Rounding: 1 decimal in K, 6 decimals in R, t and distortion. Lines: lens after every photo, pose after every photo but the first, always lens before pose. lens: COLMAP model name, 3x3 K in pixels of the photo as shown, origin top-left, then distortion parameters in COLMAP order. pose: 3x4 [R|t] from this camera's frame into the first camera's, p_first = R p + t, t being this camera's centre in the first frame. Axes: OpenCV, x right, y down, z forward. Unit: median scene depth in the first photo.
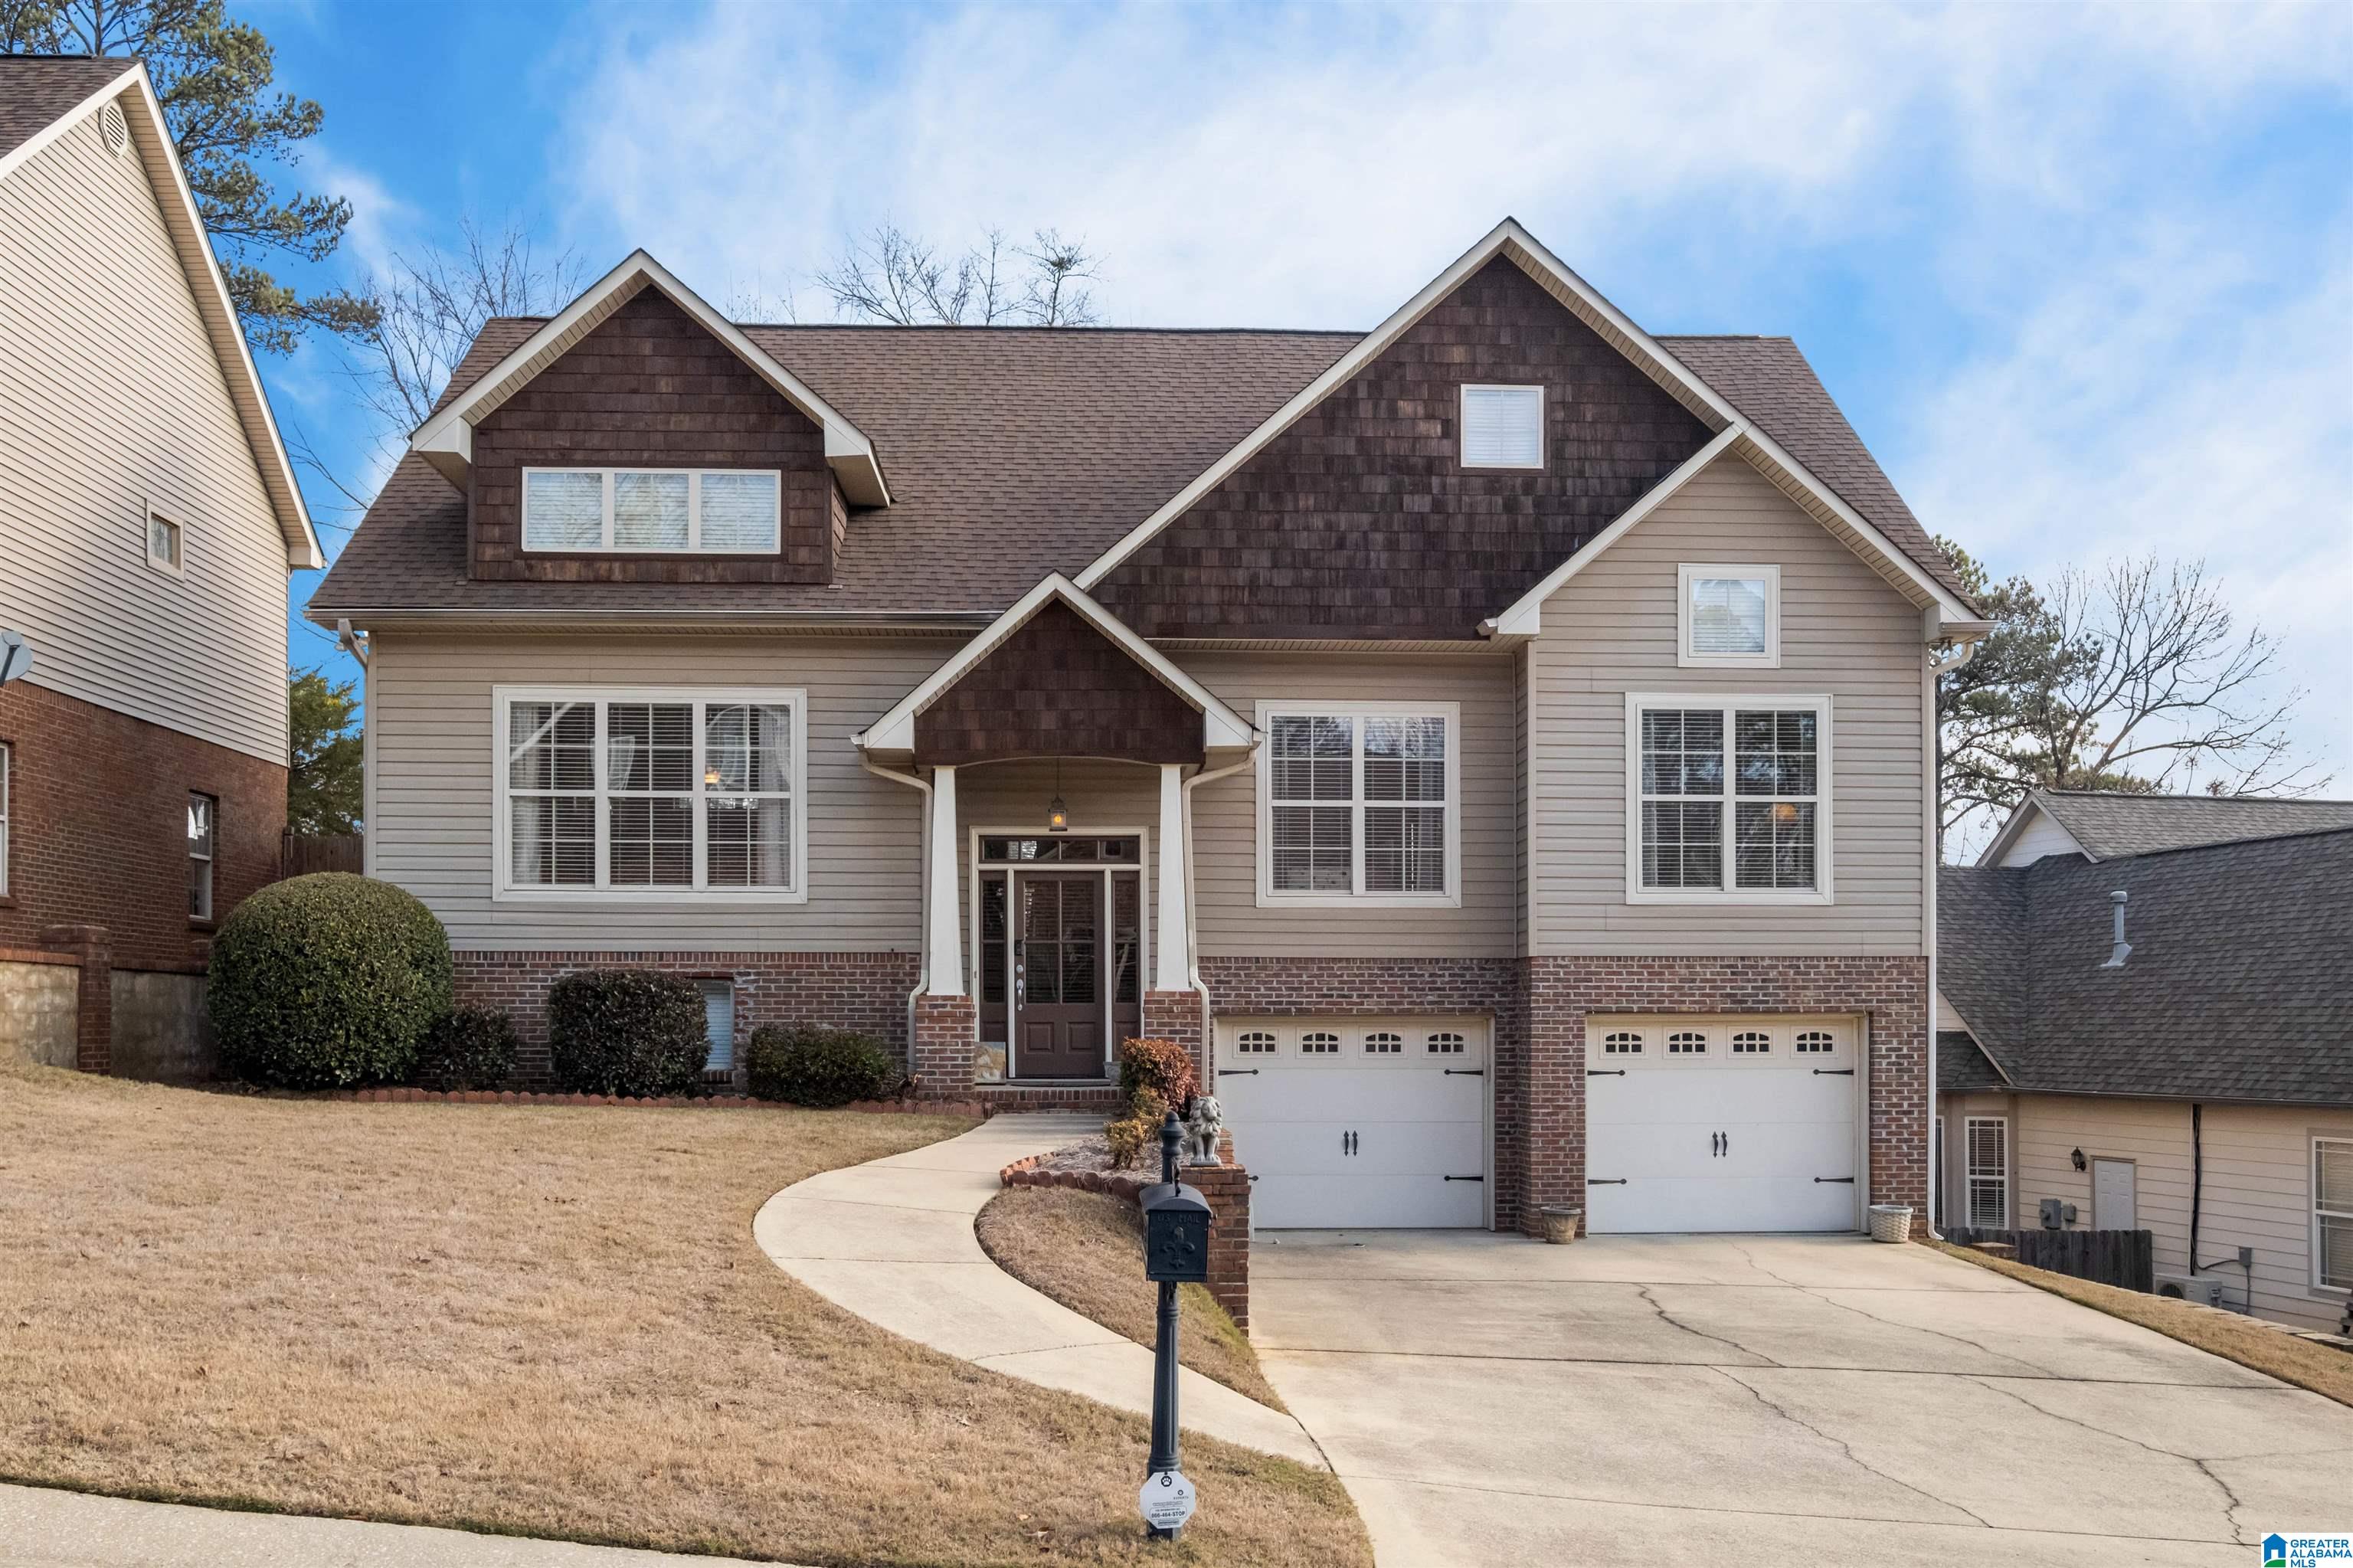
lens RADIAL K [[2079.6, 0, 1184.8], [0, 2079.6, 1036.4], [0, 0, 1]] dist [0.001528, 0.002644]
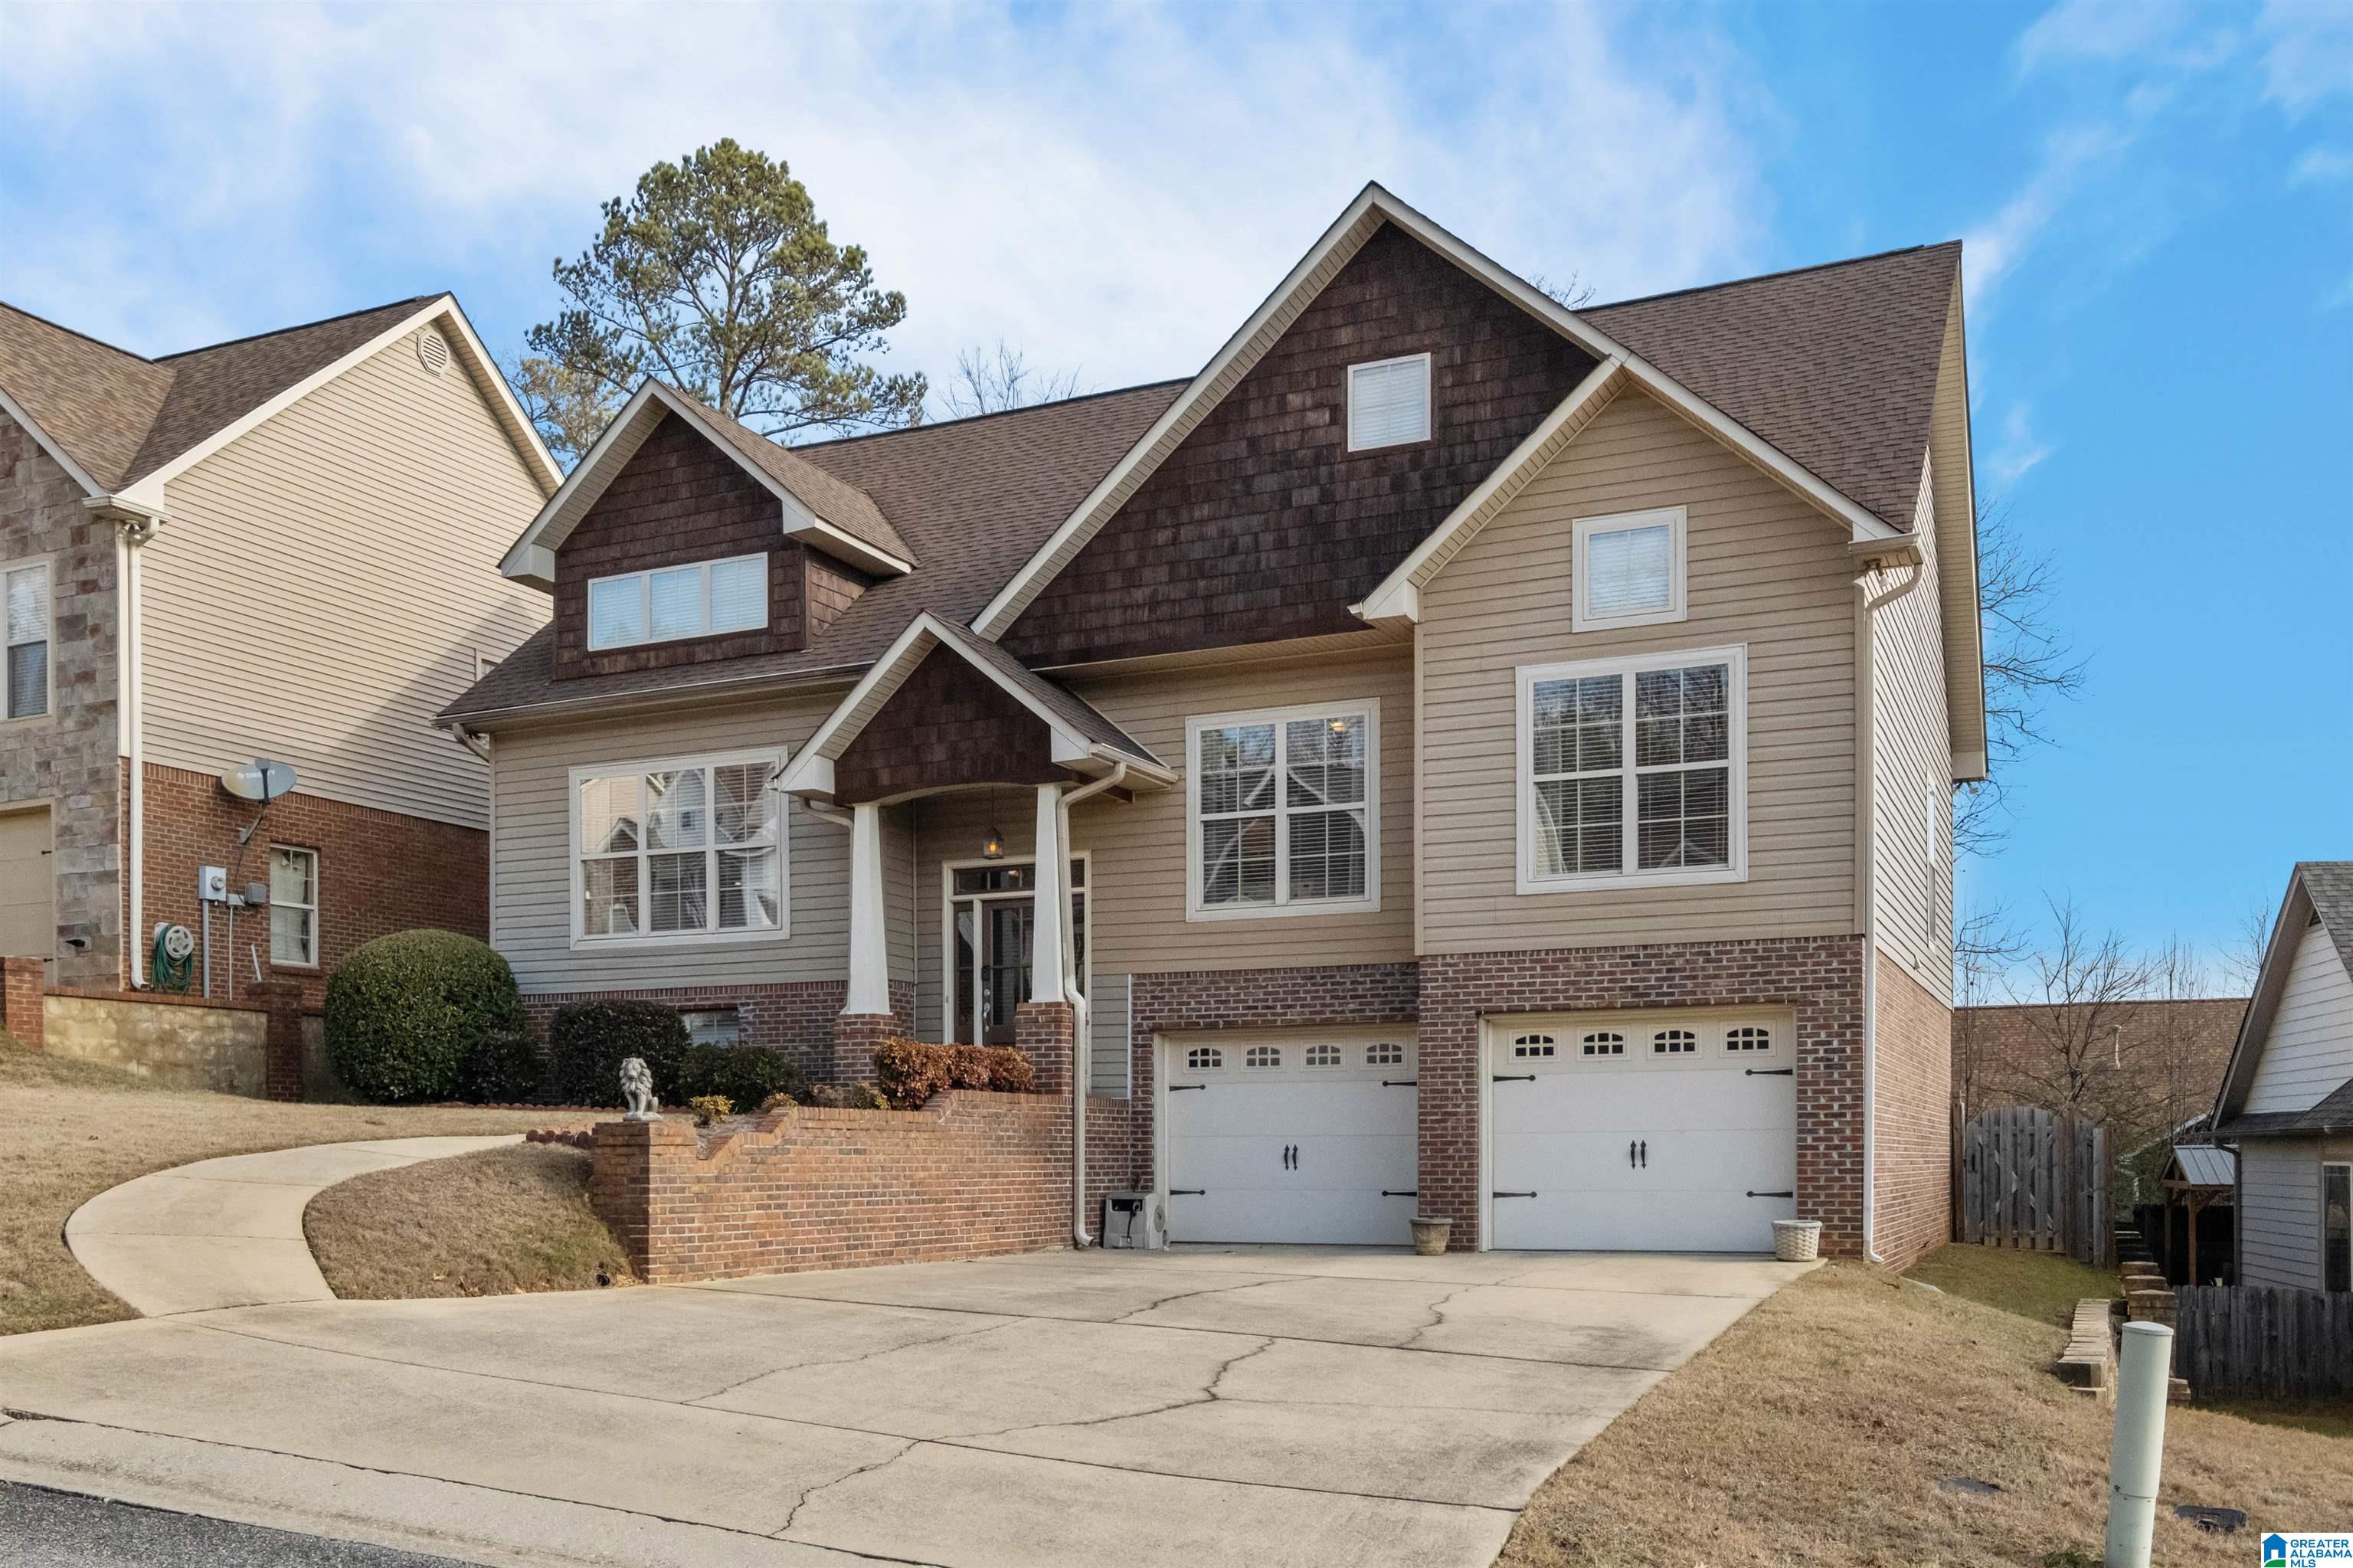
lens RADIAL K [[2091.3, 0, 1168.6], [0, 2091.3, 1188.0], [0, 0, 1]] dist [0.002502, -0.002225]
pose [[0.887614, 0.001963, -0.460584, 0.507406], [0.003910, 0.999923, 0.011796, 0.056265], [0.460572, -0.012271, 0.887538, 0.095226]]
